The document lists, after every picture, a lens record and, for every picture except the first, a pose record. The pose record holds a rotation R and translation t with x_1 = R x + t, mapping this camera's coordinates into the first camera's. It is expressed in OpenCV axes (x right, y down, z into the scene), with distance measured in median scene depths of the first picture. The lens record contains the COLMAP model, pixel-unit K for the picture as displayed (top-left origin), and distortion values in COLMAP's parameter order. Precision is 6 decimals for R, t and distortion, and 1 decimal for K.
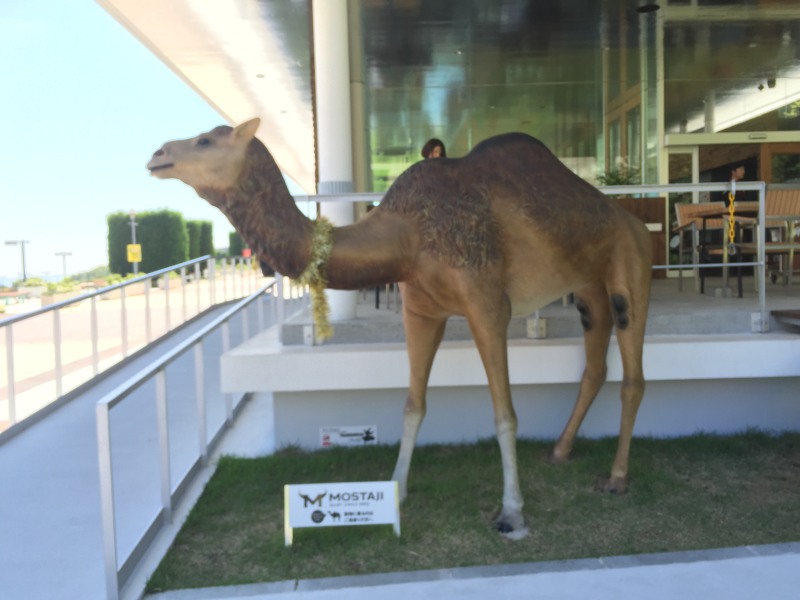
lens RADIAL K [[688.3, 0, 400.0], [0, 688.3, 300.0], [0, 0, 1]] dist [0.078262, -0.000197]
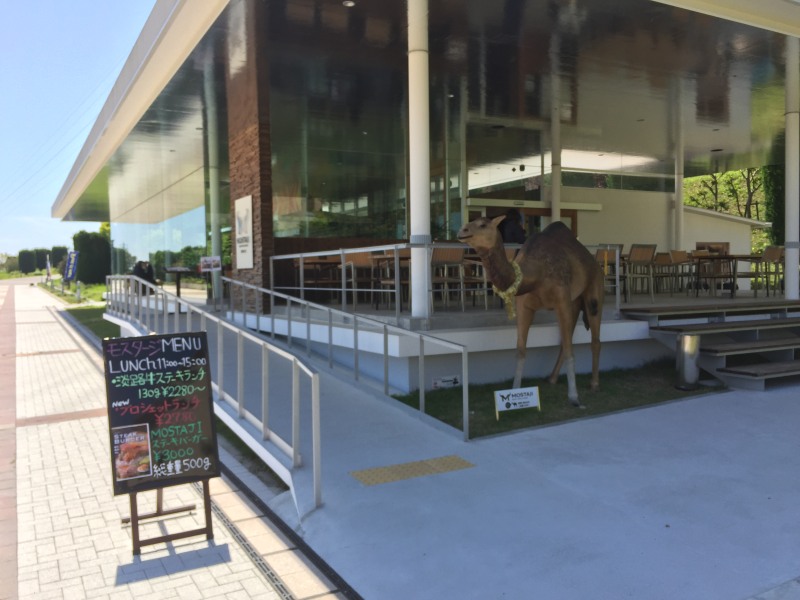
lens RADIAL K [[677.1, 0, 400.0], [0, 677.1, 300.0], [0, 0, 1]] dist [-0.003745, -0.000645]
pose [[0.896158, -0.001096, 0.443733, -1.299749], [0.014119, 0.999561, -0.026045, 0.046103], [-0.443510, 0.029606, 0.895780, -0.673392]]
